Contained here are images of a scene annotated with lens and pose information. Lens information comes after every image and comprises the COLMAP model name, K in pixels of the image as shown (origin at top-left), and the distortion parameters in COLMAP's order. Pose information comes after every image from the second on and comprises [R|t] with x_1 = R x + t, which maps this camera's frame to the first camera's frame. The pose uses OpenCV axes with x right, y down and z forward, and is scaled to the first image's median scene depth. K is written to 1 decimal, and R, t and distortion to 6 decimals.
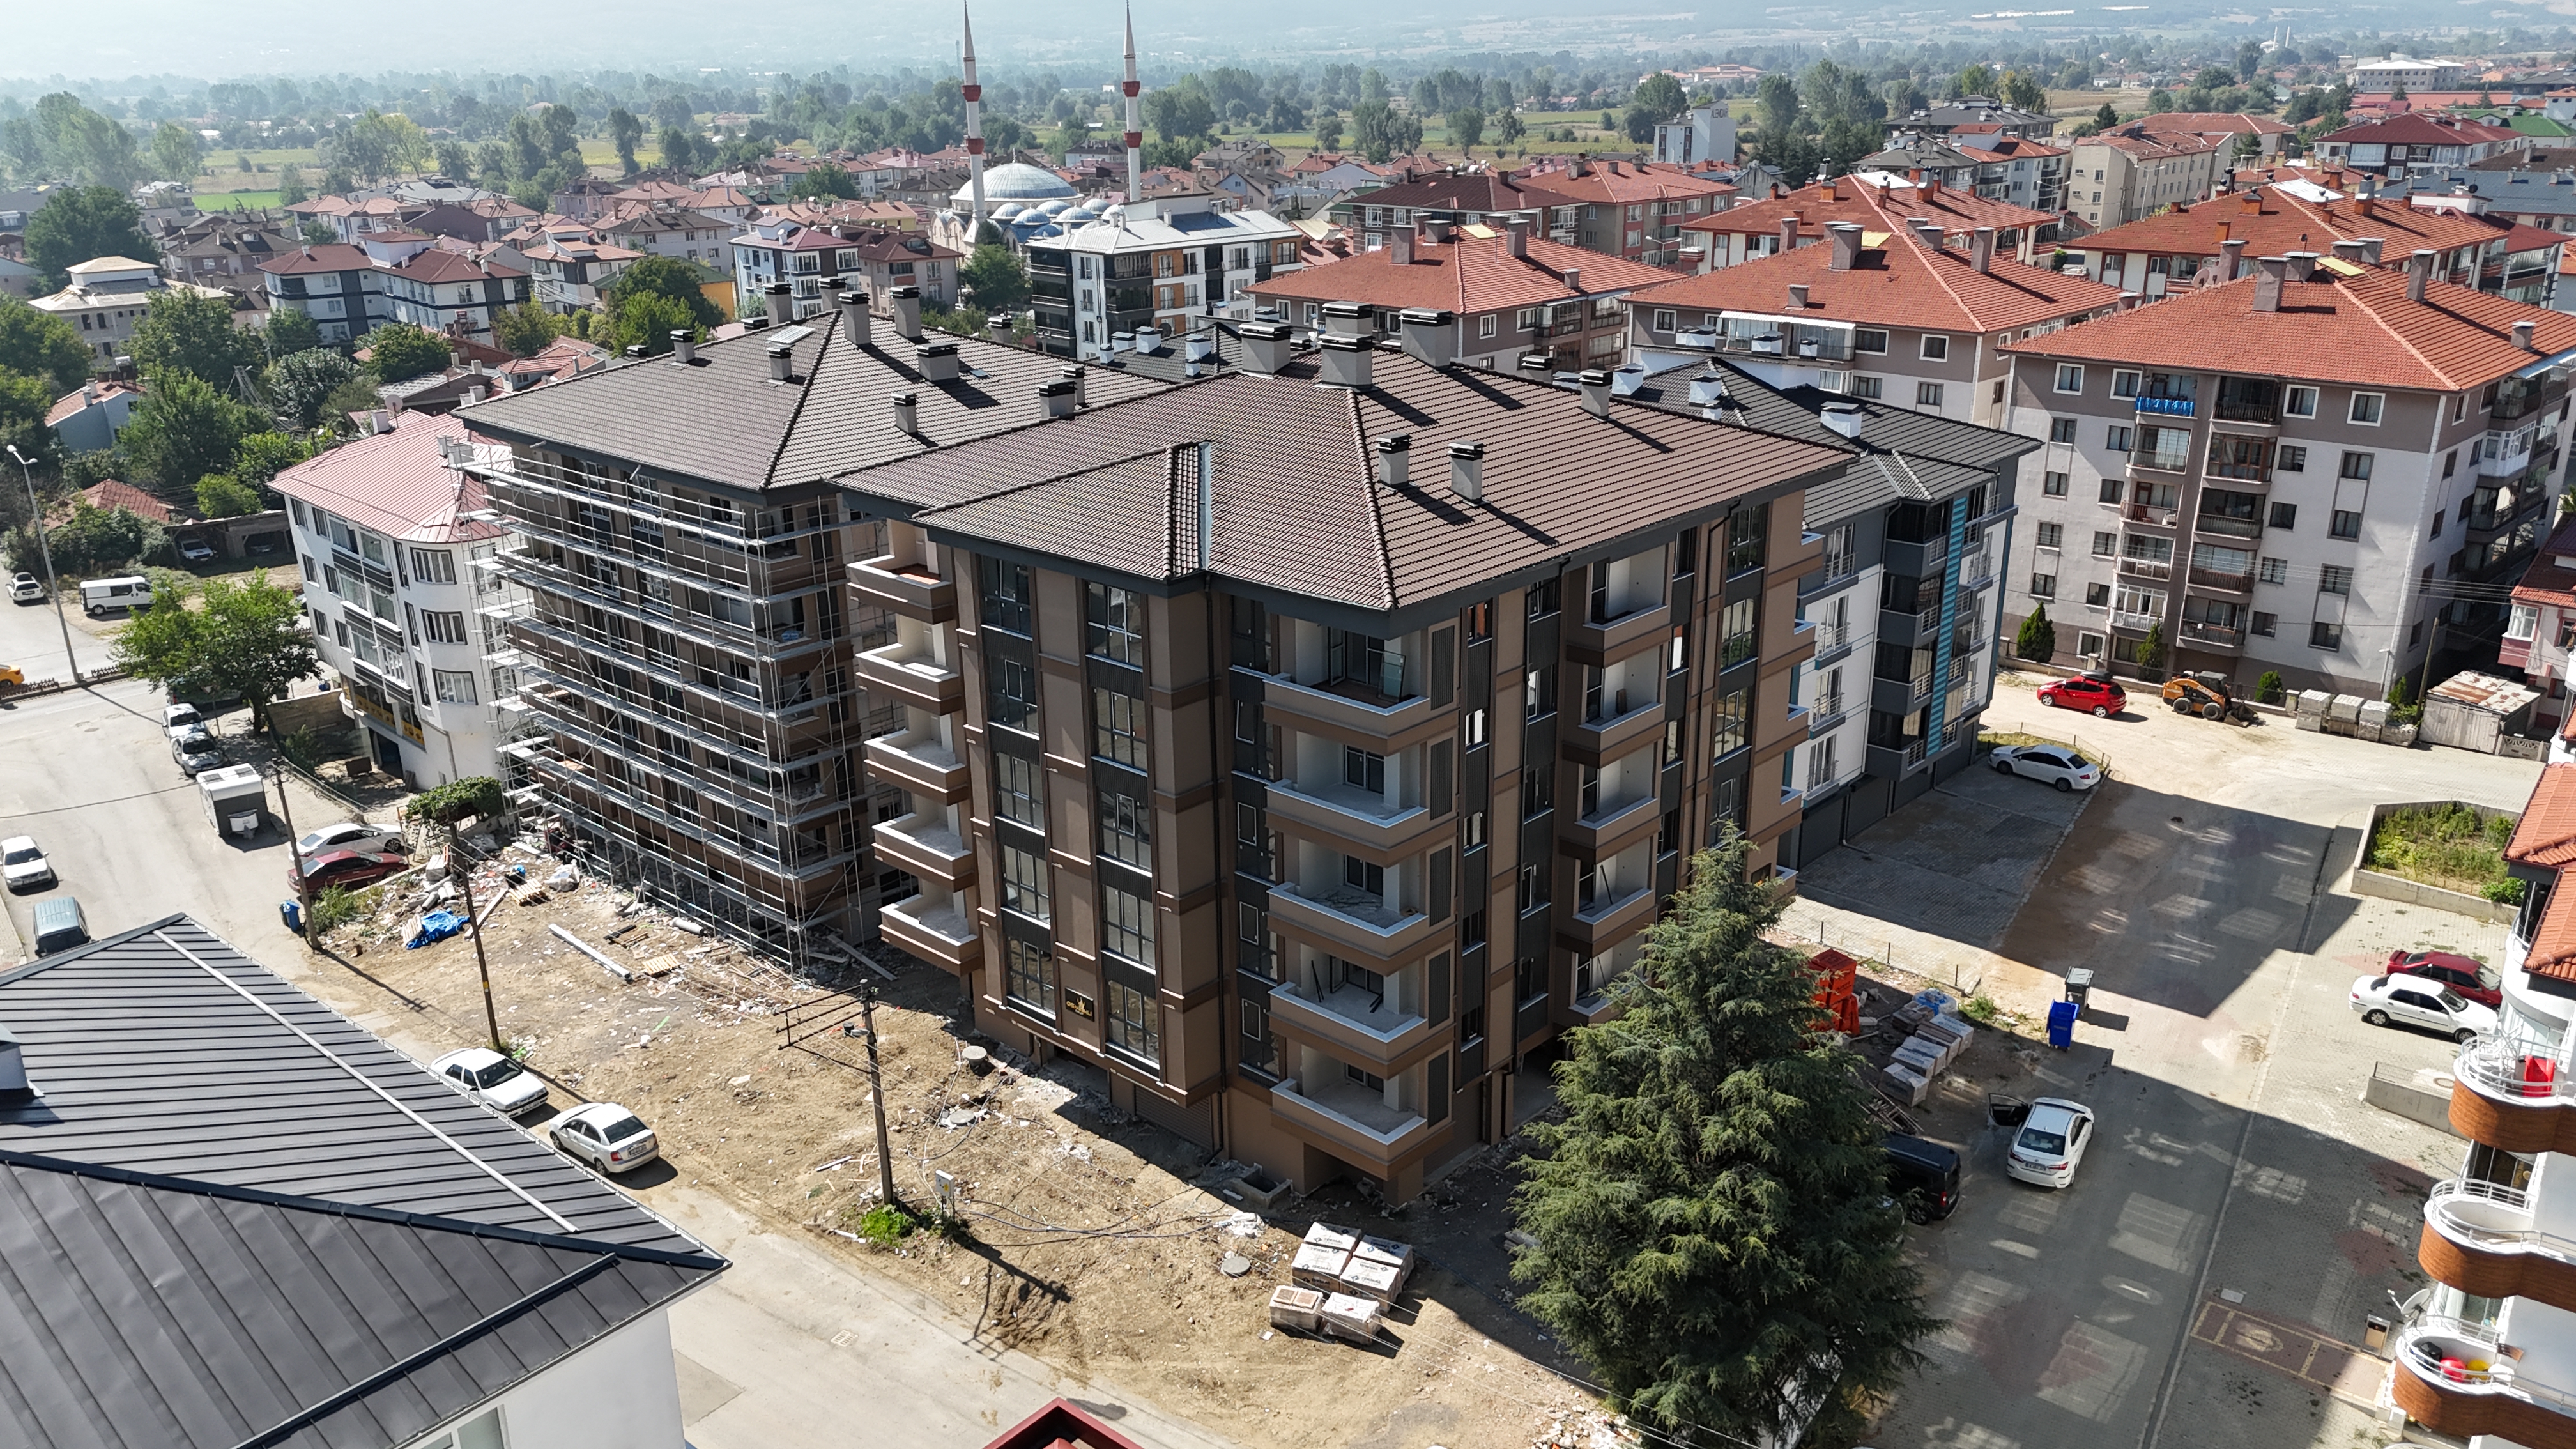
lens RADIAL K [[1901.4, 0, 1288.0], [0, 1901.4, 724.5], [0, 0, 1]] dist [0.064774, -0.059976]
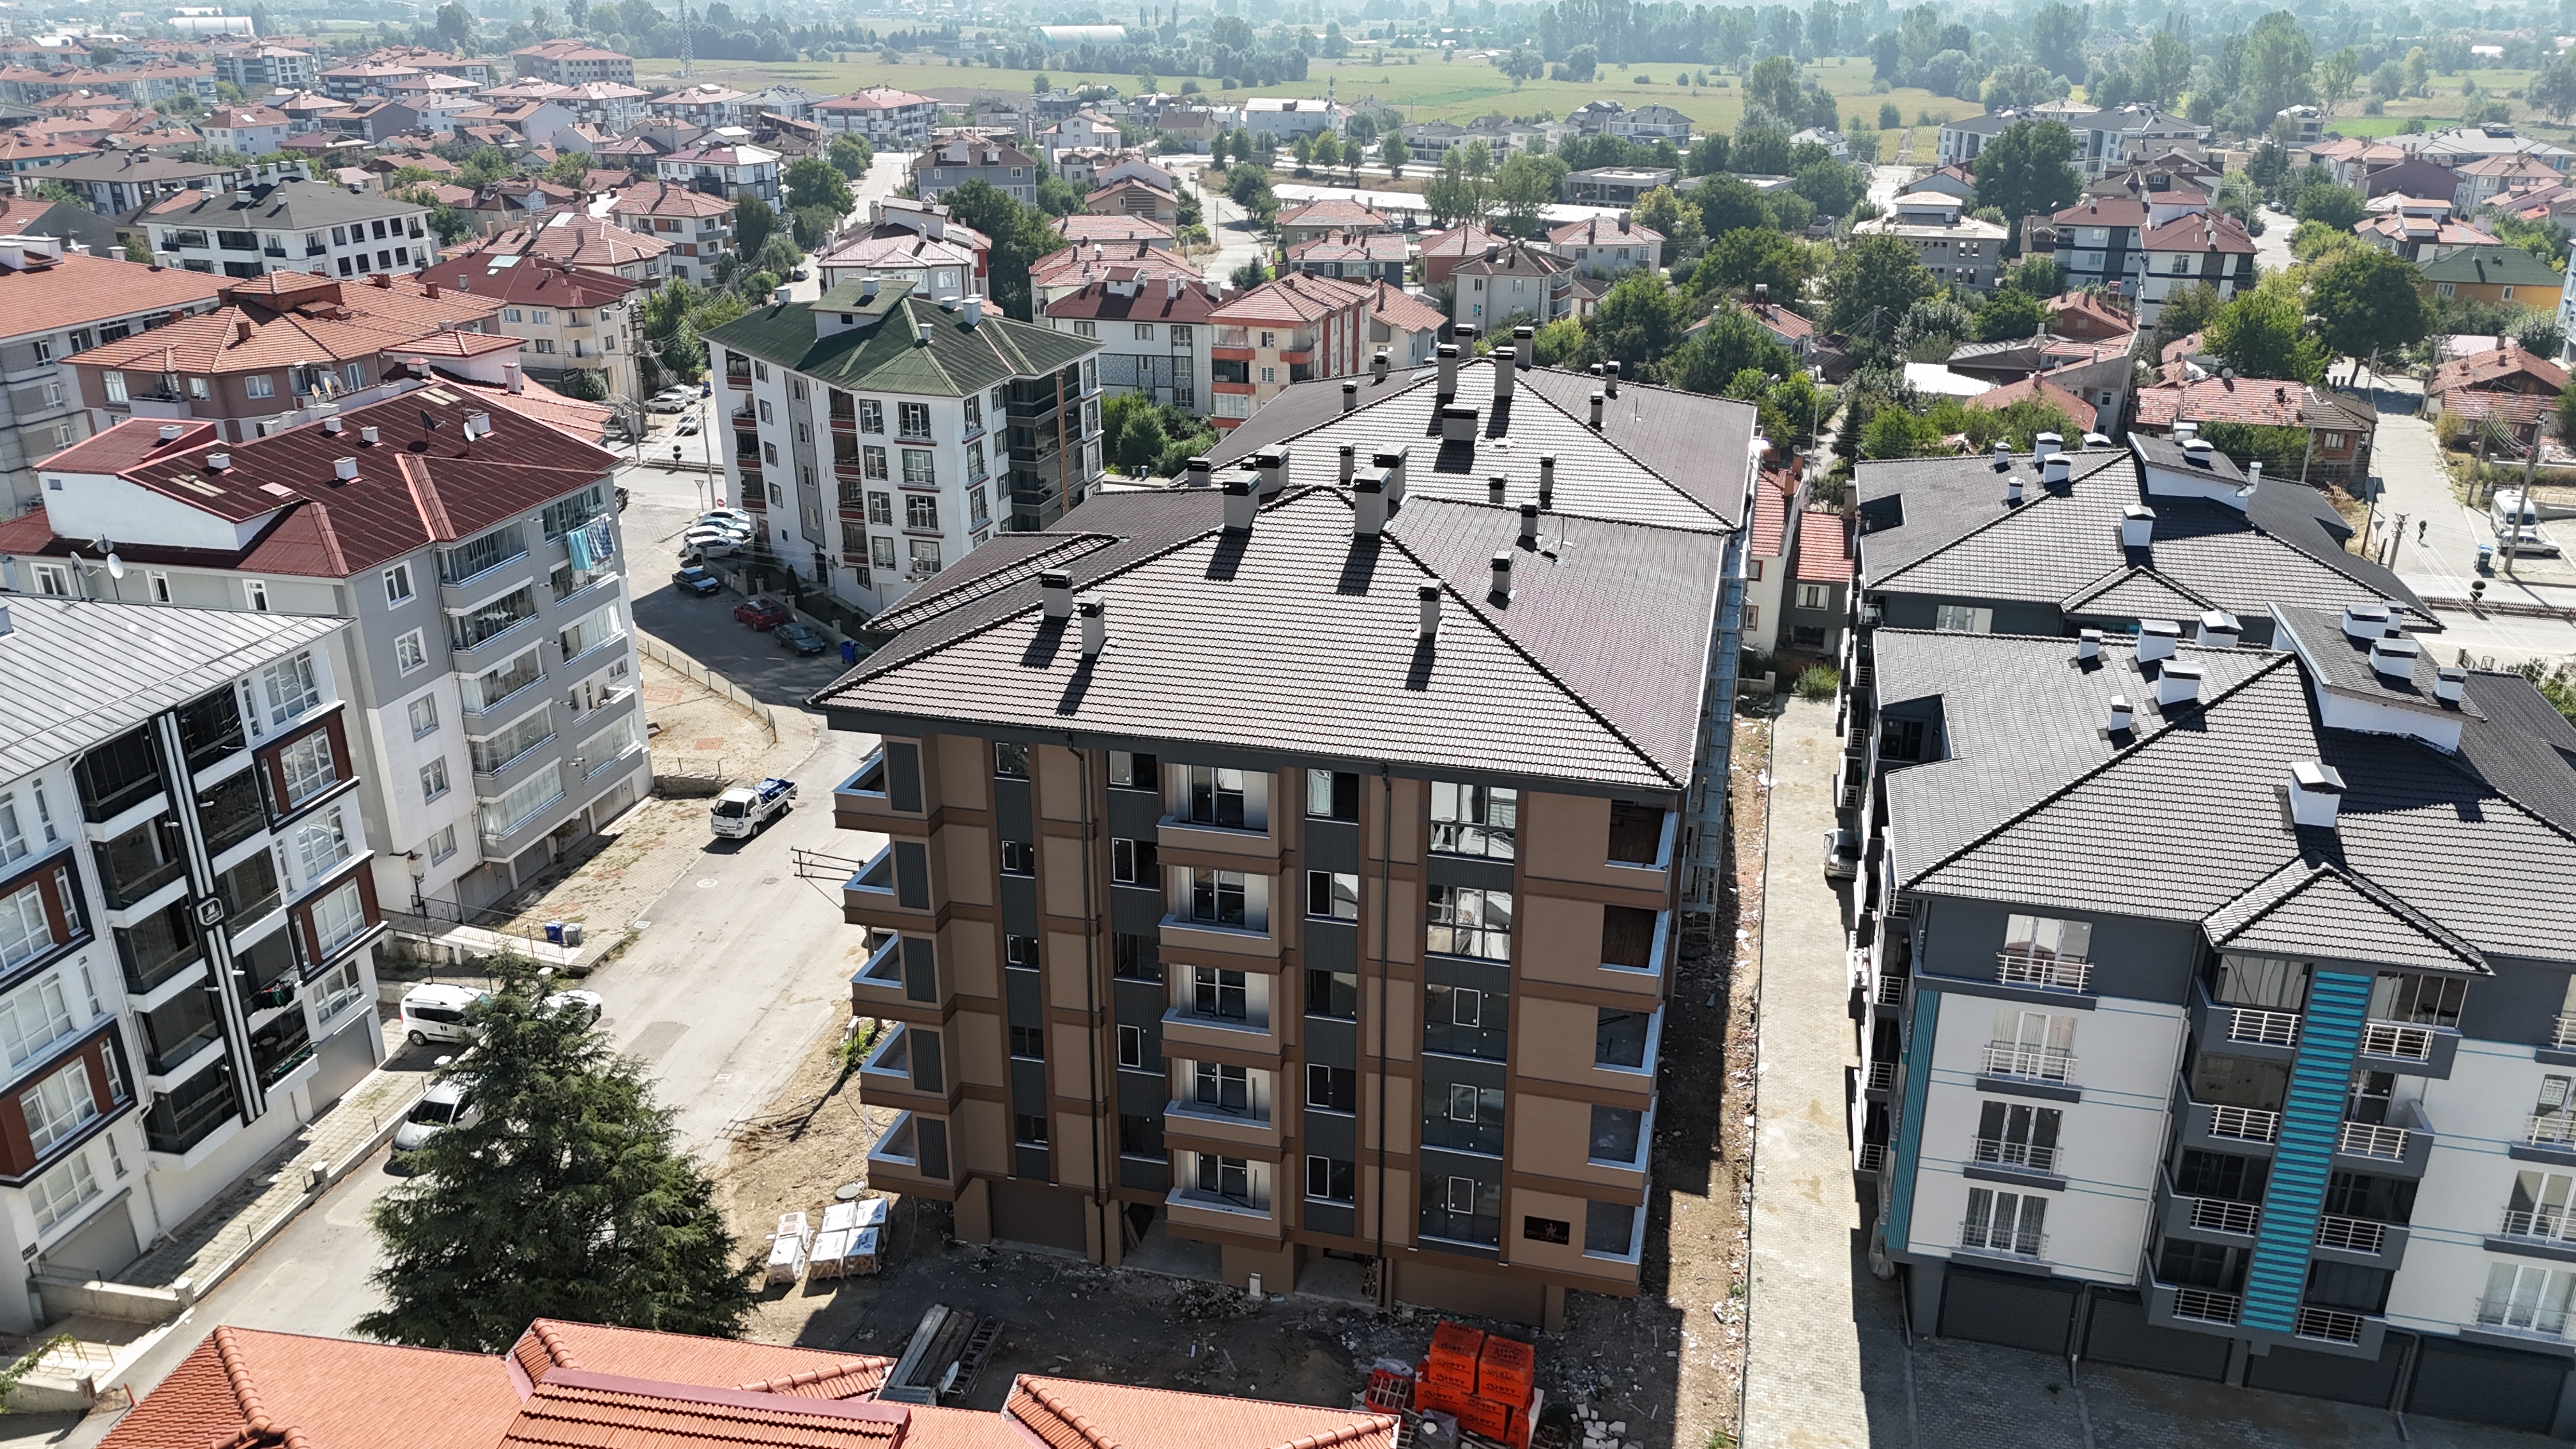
lens RADIAL K [[1896.3, 0, 1289.4], [0, 1896.3, 724.5], [0, 0, 1]] dist [0.065559, -0.057475]
pose [[0.473229, 0.336450, -0.814159, 0.553935], [-0.297542, 0.930928, 0.211759, -0.184586], [0.829170, 0.142036, 0.540650, 0.302848]]
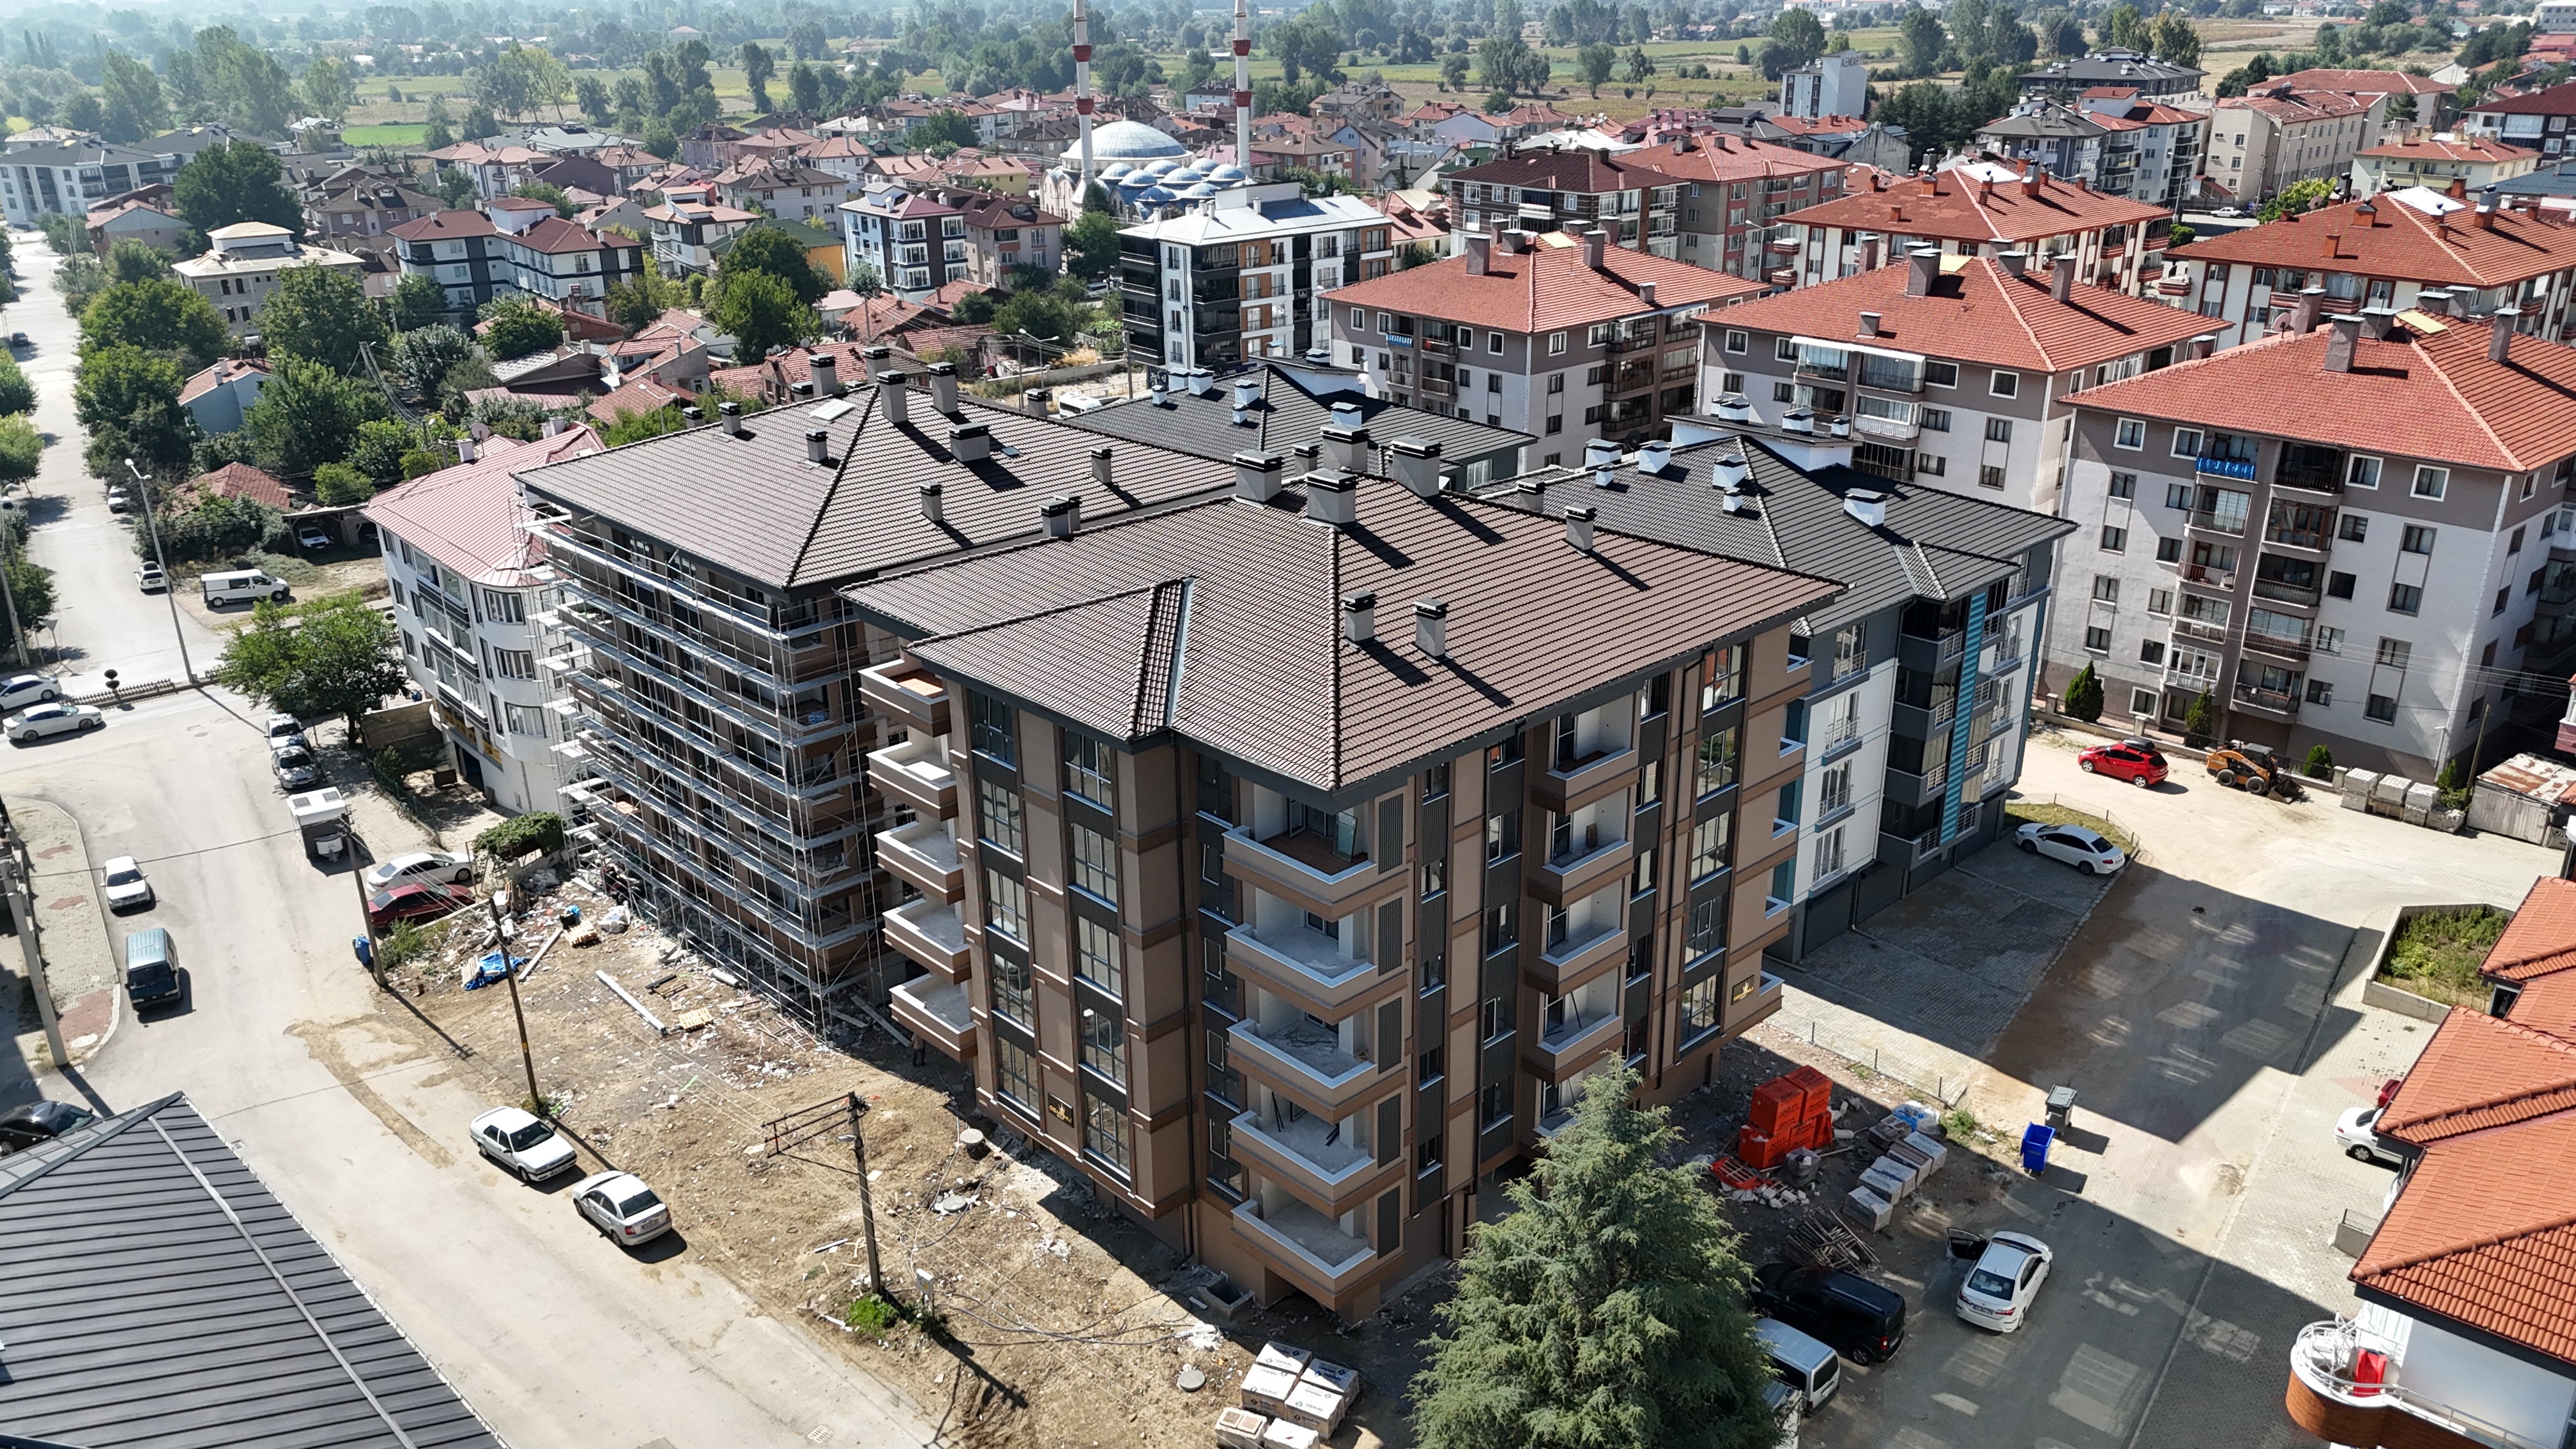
lens RADIAL K [[1896.3, 0, 1289.4], [0, 1896.3, 724.5], [0, 0, 1]] dist [0.065559, -0.057475]
pose [[0.997721, 0.026709, -0.061962, 0.045917], [-0.024232, 0.998890, 0.040390, -0.067248], [0.062972, -0.038796, 0.997261, -0.015636]]
